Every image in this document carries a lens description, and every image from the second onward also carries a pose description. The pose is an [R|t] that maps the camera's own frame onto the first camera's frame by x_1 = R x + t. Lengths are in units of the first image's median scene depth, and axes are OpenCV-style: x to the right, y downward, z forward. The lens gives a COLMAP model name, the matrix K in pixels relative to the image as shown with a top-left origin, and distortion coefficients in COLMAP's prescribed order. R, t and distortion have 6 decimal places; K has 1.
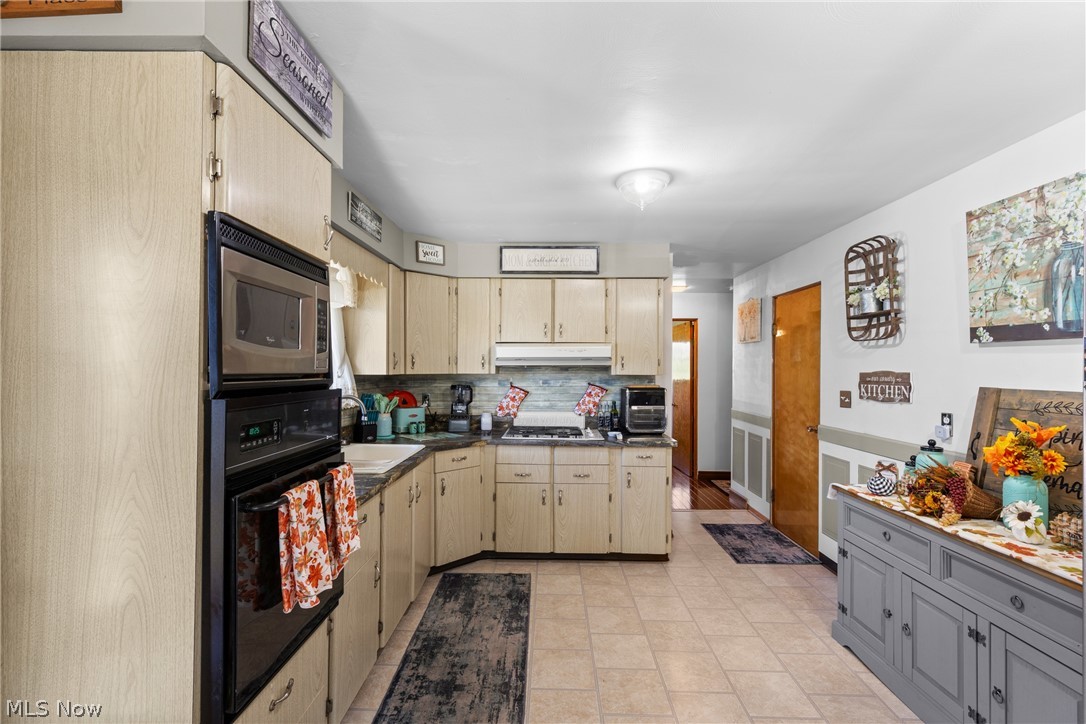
lens RADIAL K [[493.0, 0, 539.9], [0, 493.0, 364.0], [0, 0, 1]] dist [0.004089, 0.000709]
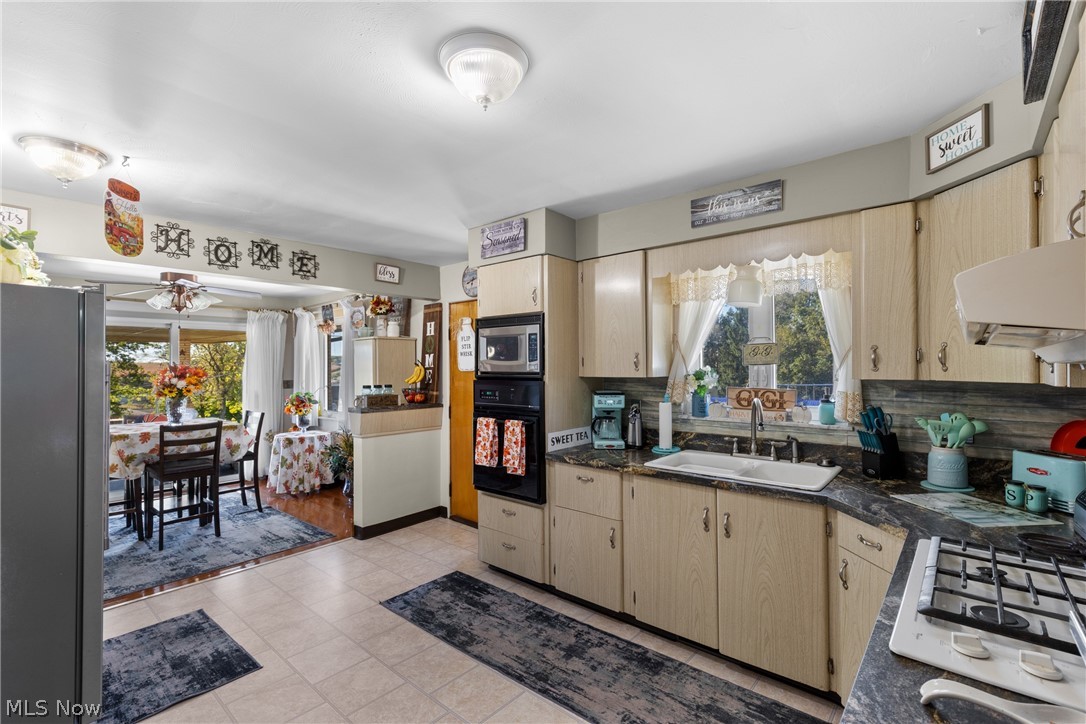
lens RADIAL K [[493.0, 0, 537.6], [0, 493.0, 361.4], [0, 0, 1]] dist [0.004089, 0.000709]
pose [[-0.644971, -0.005209, -0.764190, 0.705968], [0.006989, 0.999895, -0.012714, 0.005359], [0.764176, -0.013541, -0.644866, 1.615319]]
